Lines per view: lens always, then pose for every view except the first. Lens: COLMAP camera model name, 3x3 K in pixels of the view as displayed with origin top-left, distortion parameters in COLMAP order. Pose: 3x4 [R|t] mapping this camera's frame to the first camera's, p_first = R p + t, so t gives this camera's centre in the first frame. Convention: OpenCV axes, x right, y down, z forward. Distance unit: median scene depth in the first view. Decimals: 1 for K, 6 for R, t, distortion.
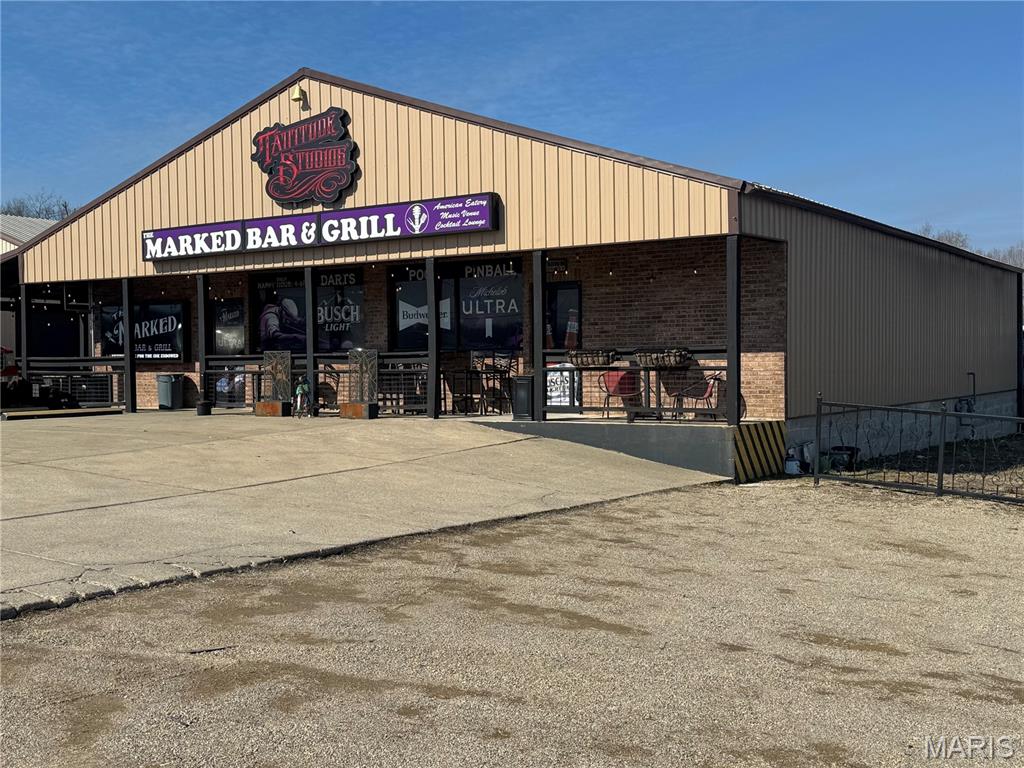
lens RADIAL K [[1200.6, 0, 511.6], [0, 1200.6, 386.1], [0, 0, 1]] dist [-0.010992, 0.000000]
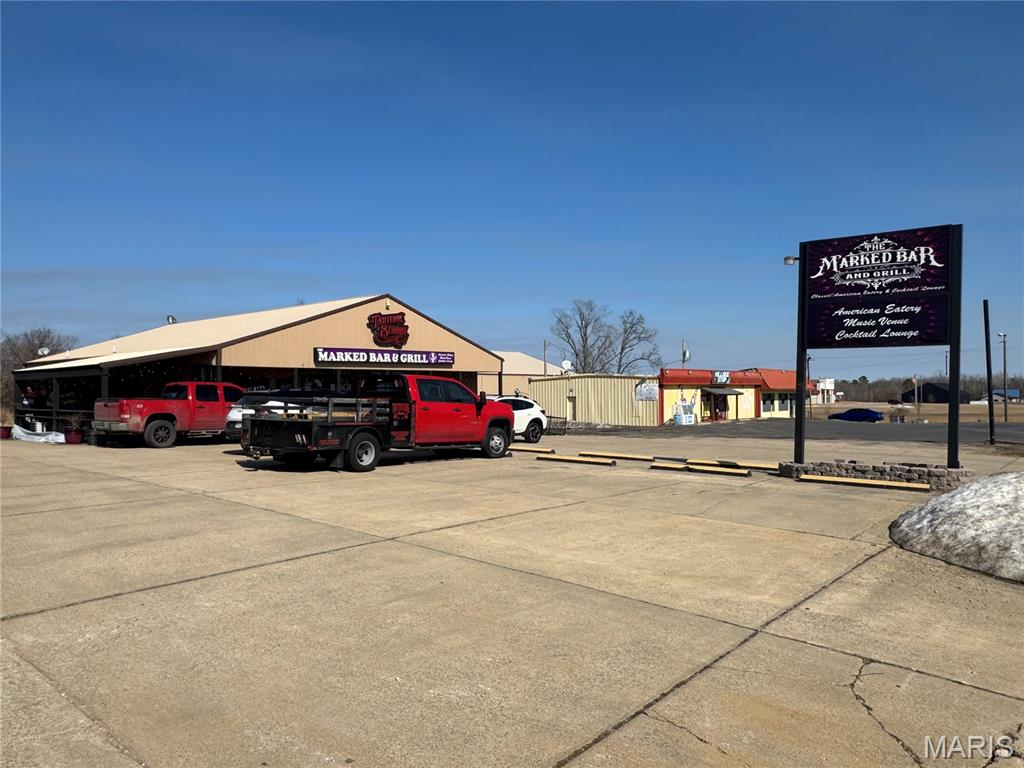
lens RADIAL K [[707.3, 0, 511.5], [0, 707.3, 386.1], [0, 0, 1]] dist [0.002582, 0.000547]
pose [[0.128587, 0.017146, 0.991550, -1.632683], [0.036624, 0.999086, -0.022026, -0.021303], [-0.991022, 0.039147, 0.127842, 0.535204]]
